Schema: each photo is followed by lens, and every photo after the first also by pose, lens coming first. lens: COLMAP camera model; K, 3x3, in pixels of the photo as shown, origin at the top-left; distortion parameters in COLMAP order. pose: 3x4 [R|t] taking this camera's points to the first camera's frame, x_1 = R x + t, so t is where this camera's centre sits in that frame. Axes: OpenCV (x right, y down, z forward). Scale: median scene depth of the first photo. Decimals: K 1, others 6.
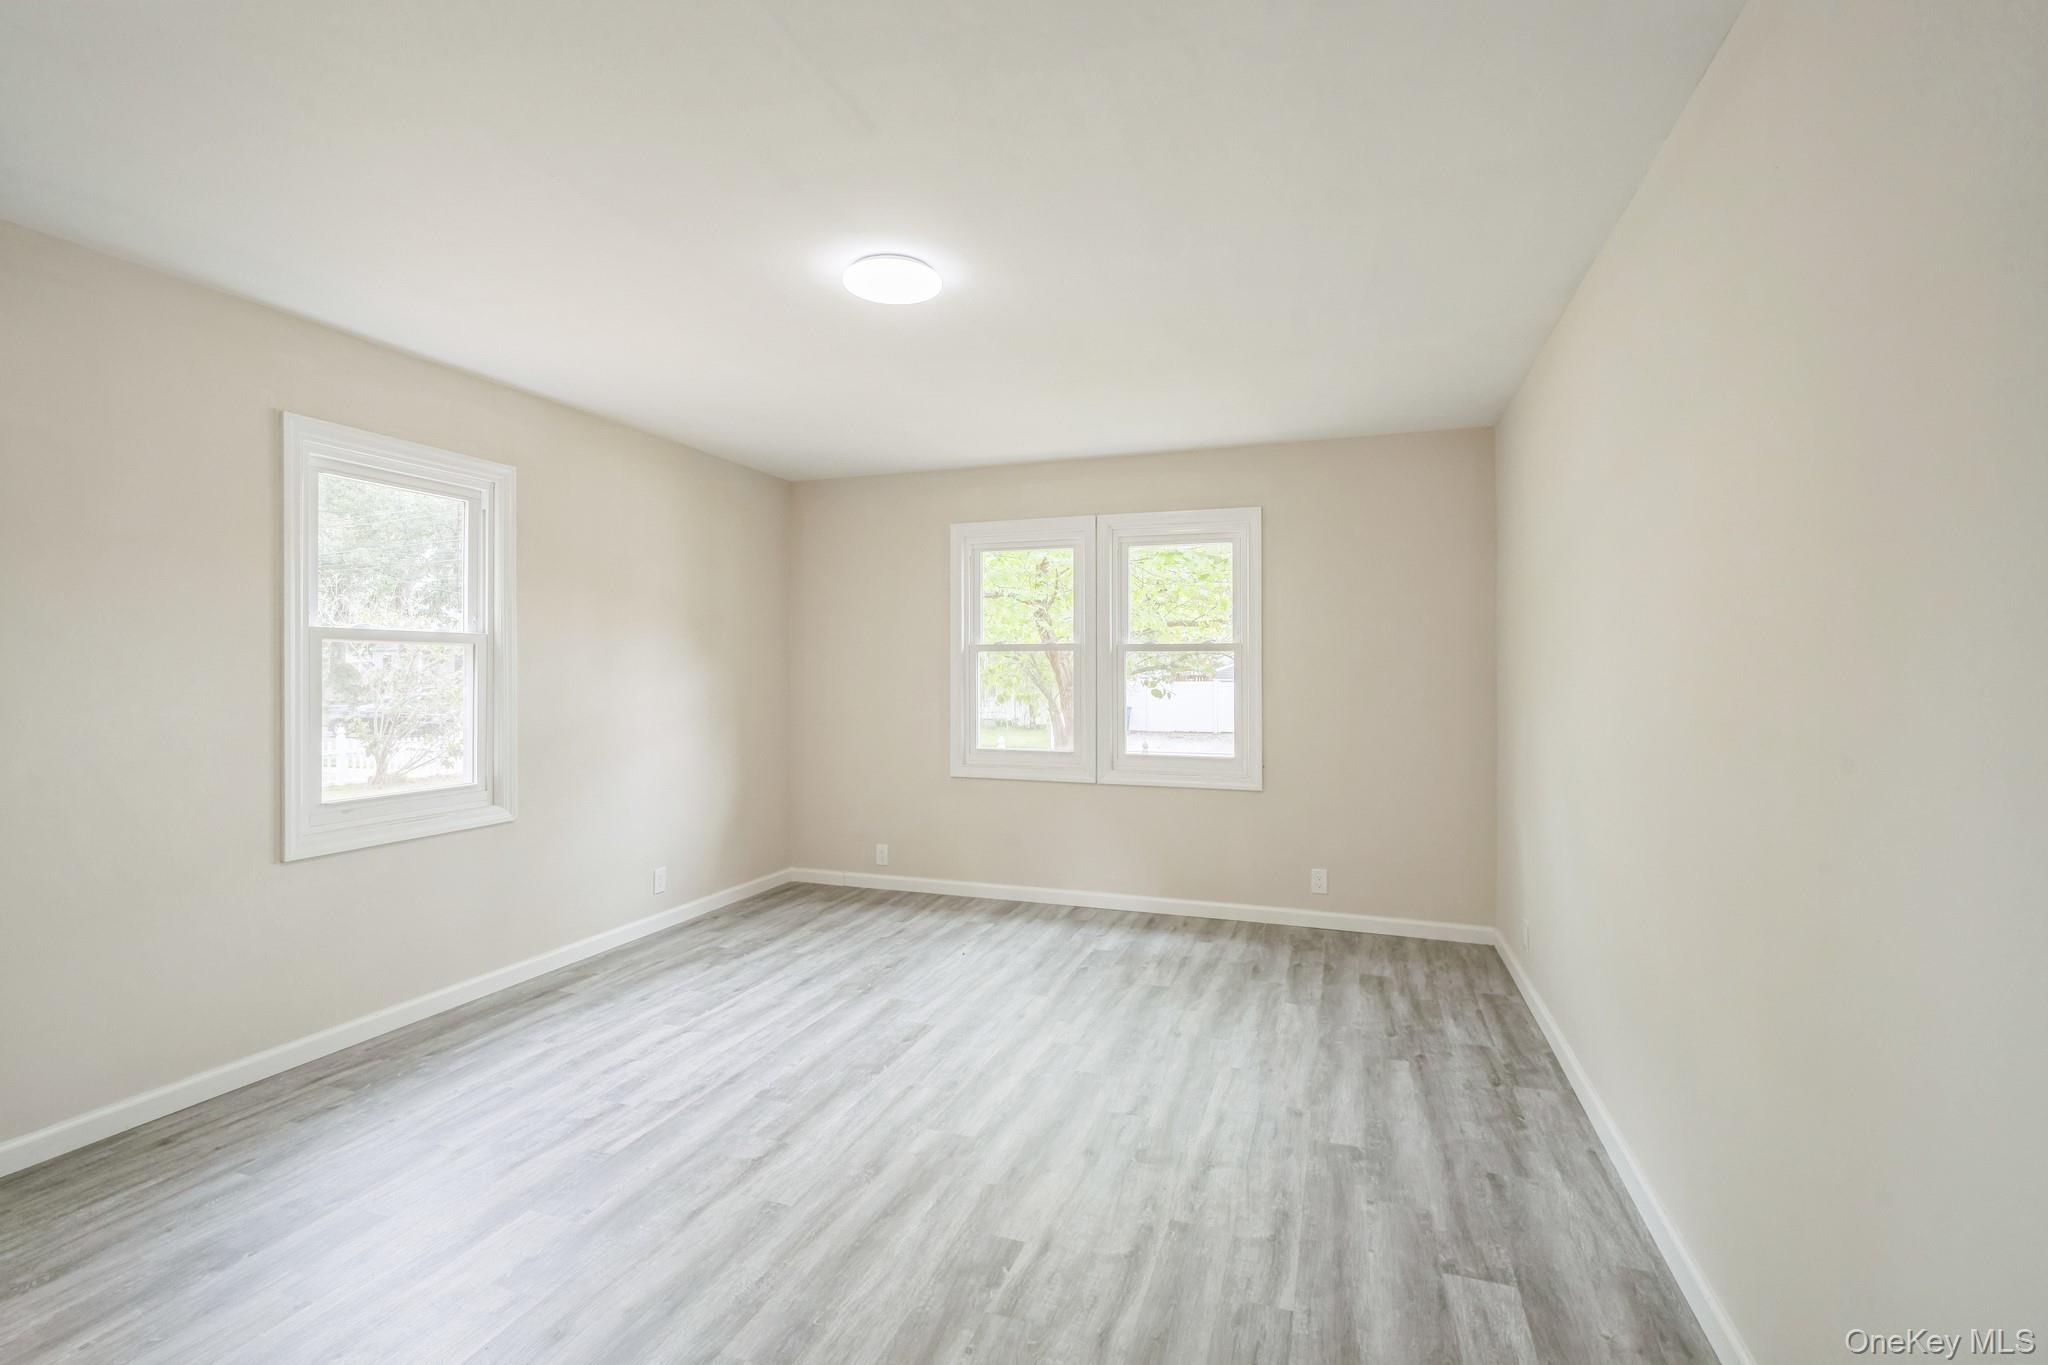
lens RADIAL K [[914.9, 0, 1024.4], [0, 914.9, 674.7], [0, 0, 1]] dist [-0.000295, -0.000703]
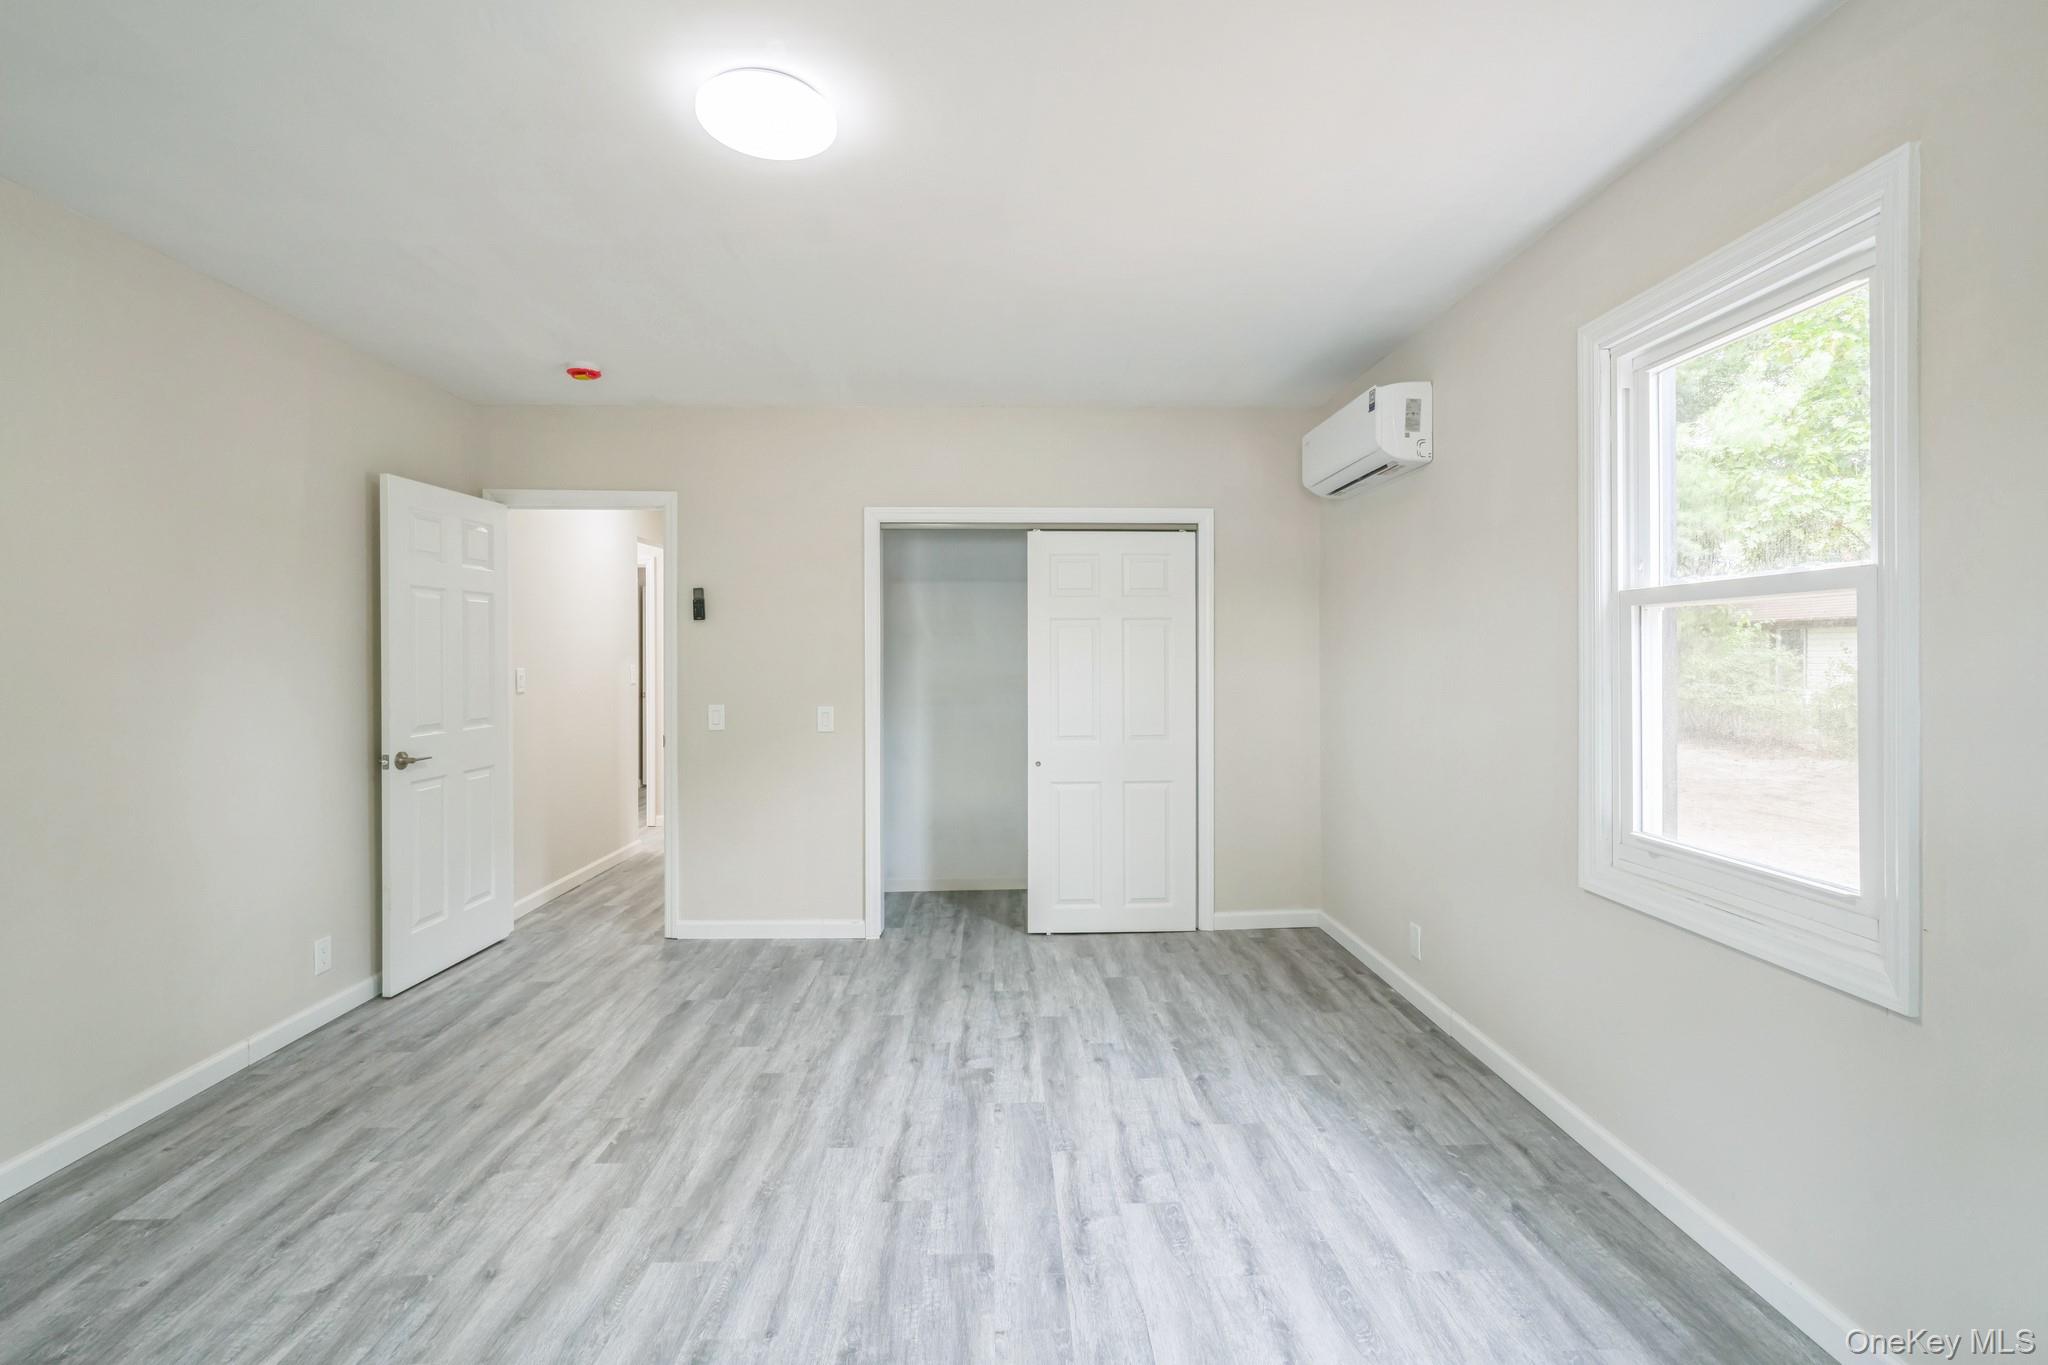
lens RADIAL K [[914.9, 0, 1024.9], [0, 914.9, 666.9], [0, 0, 1]] dist [-0.000295, -0.000703]
pose [[-0.930143, 0.012095, -0.366997, -0.076756], [0.006687, 0.999850, 0.016003, -0.006541], [0.367135, 0.012431, -0.930084, 1.974050]]
